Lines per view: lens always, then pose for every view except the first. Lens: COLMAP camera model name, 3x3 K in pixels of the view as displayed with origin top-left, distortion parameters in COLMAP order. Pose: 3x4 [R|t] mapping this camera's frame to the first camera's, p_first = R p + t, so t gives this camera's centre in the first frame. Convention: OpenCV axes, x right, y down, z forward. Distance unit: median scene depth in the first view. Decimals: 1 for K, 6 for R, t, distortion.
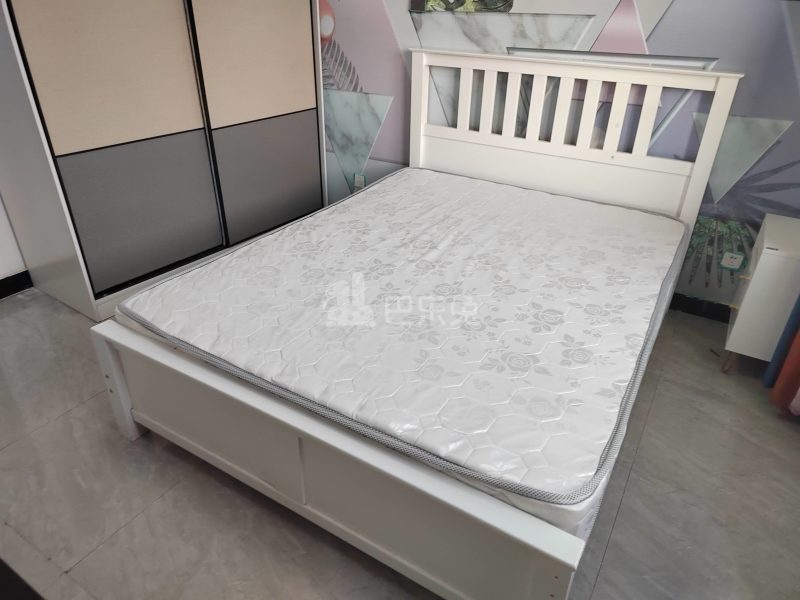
lens RADIAL K [[537.1, 0, 398.1], [0, 537.1, 293.0], [0, 0, 1]] dist [0.043443, -0.003993]
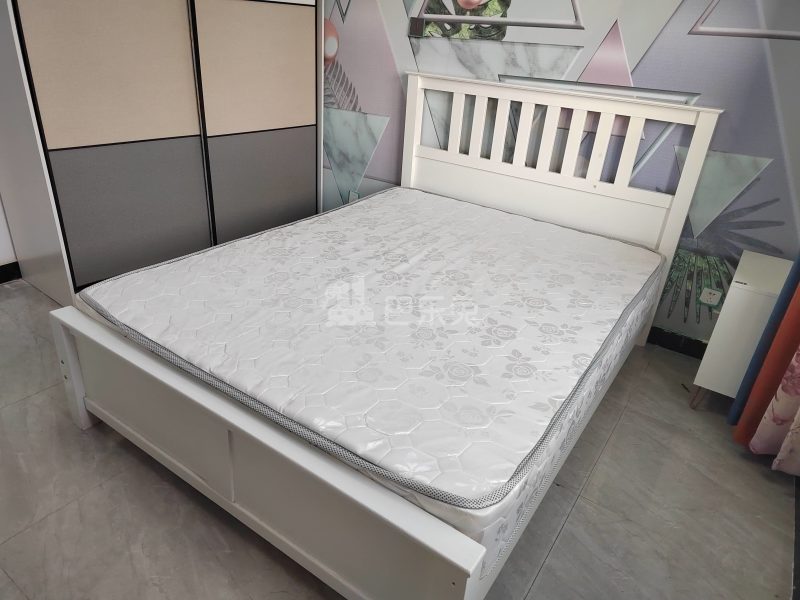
lens RADIAL K [[537.1, 0, 399.1], [0, 537.1, 297.1], [0, 0, 1]] dist [0.043443, -0.003993]
pose [[0.997151, 0.068829, -0.030864, 0.097563], [-0.070329, 0.996246, -0.050471, 0.036382], [0.027275, 0.052498, 0.998248, 0.003486]]
